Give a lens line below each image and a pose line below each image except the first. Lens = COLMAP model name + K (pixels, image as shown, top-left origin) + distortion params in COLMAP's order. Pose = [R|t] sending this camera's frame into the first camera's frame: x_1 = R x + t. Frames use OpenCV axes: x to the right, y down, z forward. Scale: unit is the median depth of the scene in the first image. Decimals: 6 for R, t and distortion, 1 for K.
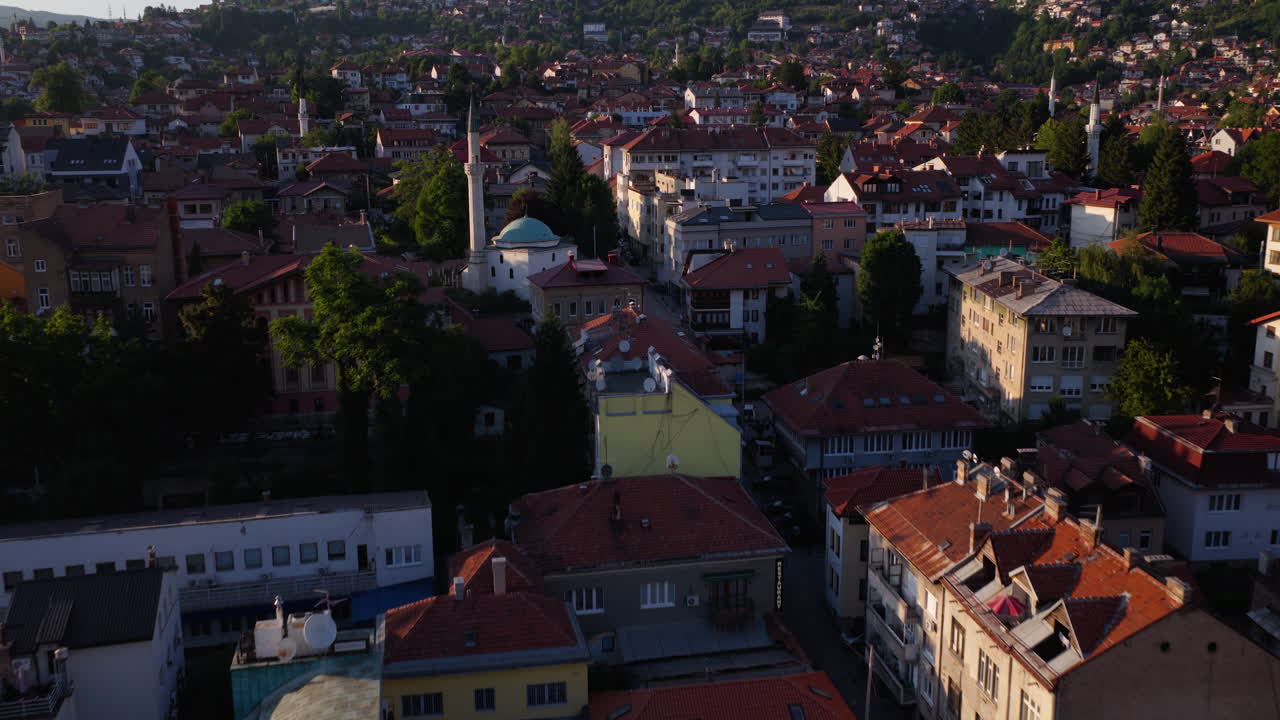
lens RADIAL K [[1494.0, 0, 640.0], [0, 1494.0, 360.0], [0, 0, 1]] dist [0.062320, -0.526798]
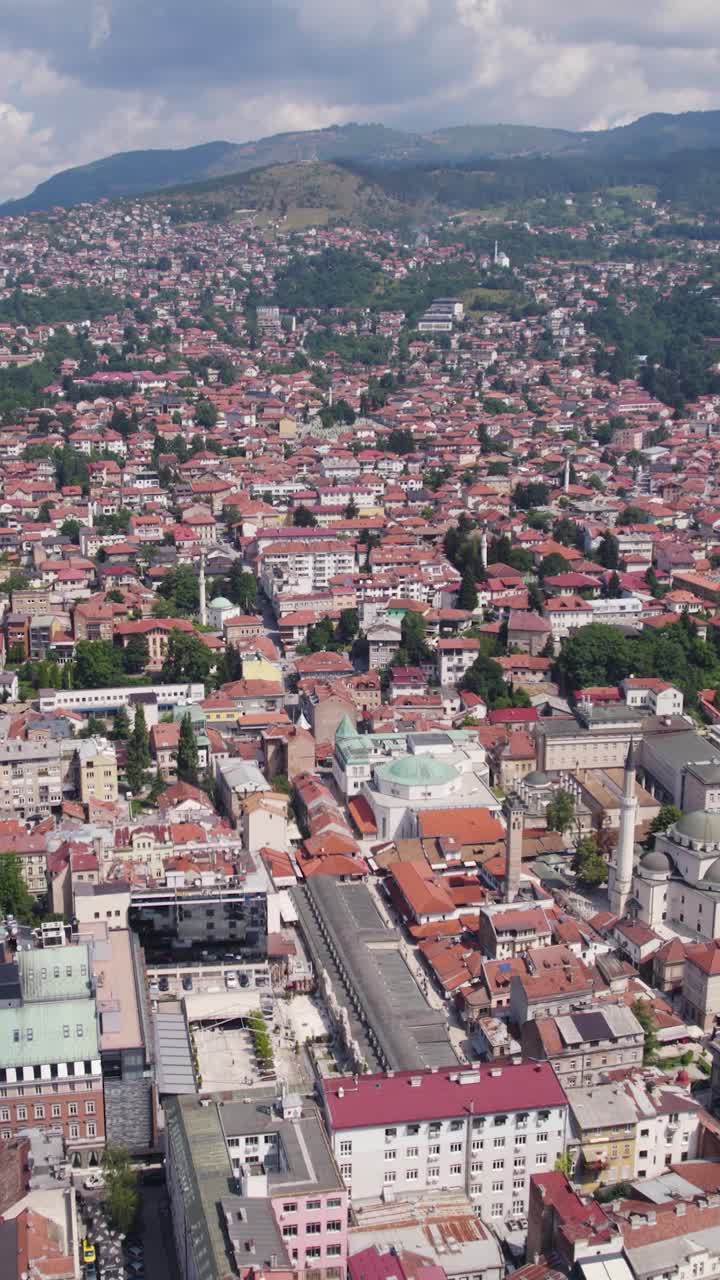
lens RADIAL K [[1494.0, 0, 360.0], [0, 1494.0, 640.0], [0, 0, 1]] dist [0.062320, -0.526798]
pose [[0.999302, 0.007411, 0.036612, 0.087363], [-0.007492, 0.999970, 0.002070, -0.030741], [-0.036596, -0.002343, 0.999327, -1.961970]]
